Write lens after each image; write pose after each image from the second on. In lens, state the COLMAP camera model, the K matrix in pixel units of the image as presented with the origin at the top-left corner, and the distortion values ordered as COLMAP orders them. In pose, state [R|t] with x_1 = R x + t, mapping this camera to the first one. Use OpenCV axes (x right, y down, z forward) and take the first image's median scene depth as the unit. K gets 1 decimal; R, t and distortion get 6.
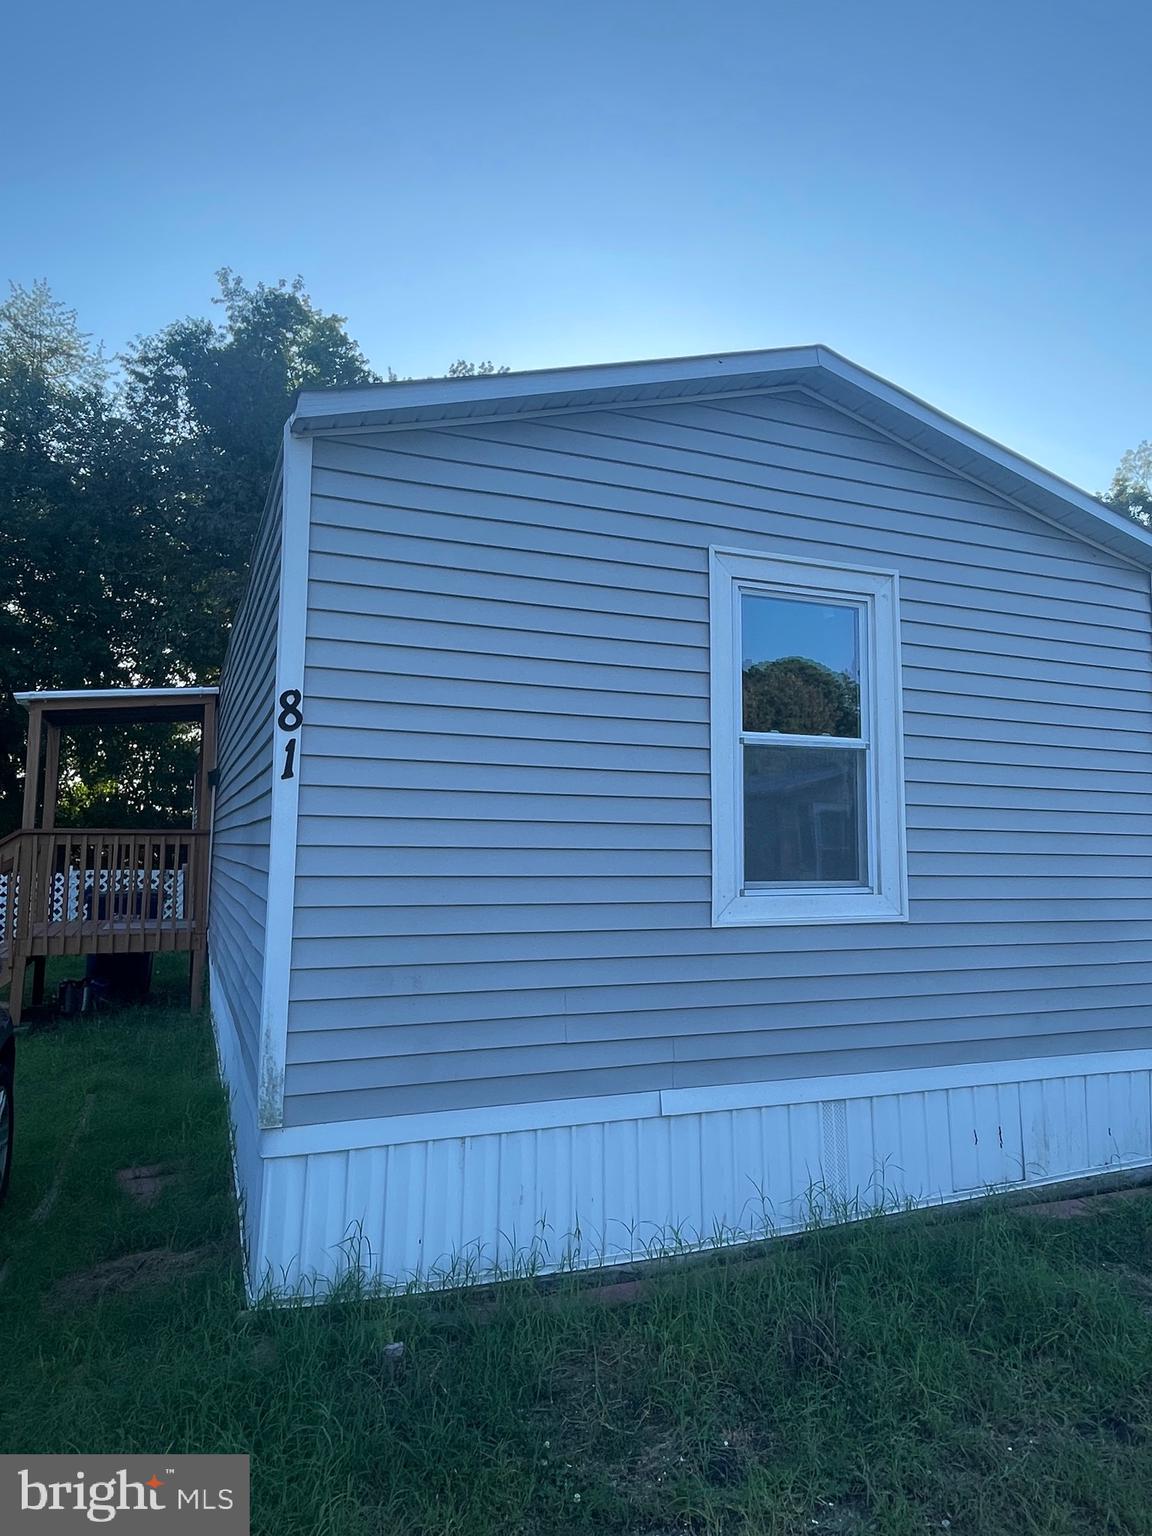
lens RADIAL K [[976.5, 0, 591.2], [0, 976.5, 759.0], [0, 0, 1]] dist [-0.000700, 0.000097]
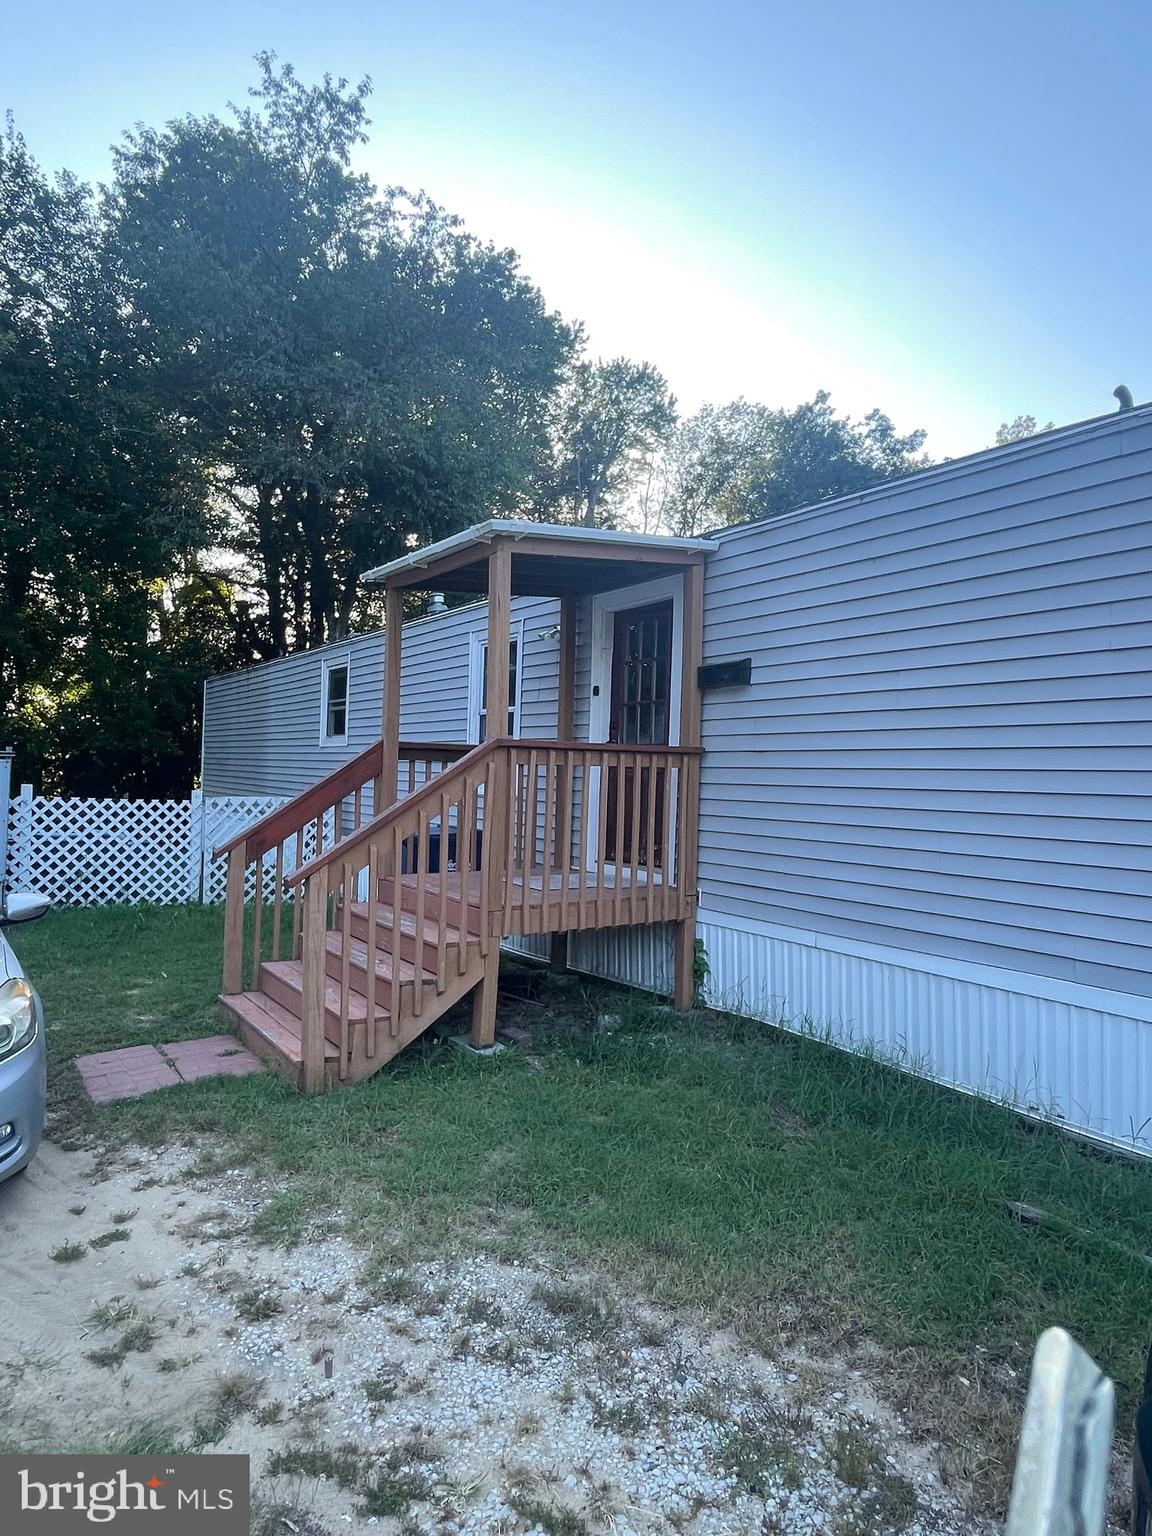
lens RADIAL K [[891.8, 0, 576.0], [0, 891.8, 768.0], [0, 0, 1]] dist [-0.000582, -0.002476]
pose [[0.973911, 0.018354, 0.226185, -1.318082], [-0.037134, 0.996178, 0.079055, 0.084332], [-0.223870, -0.085392, 0.970871, 0.839030]]
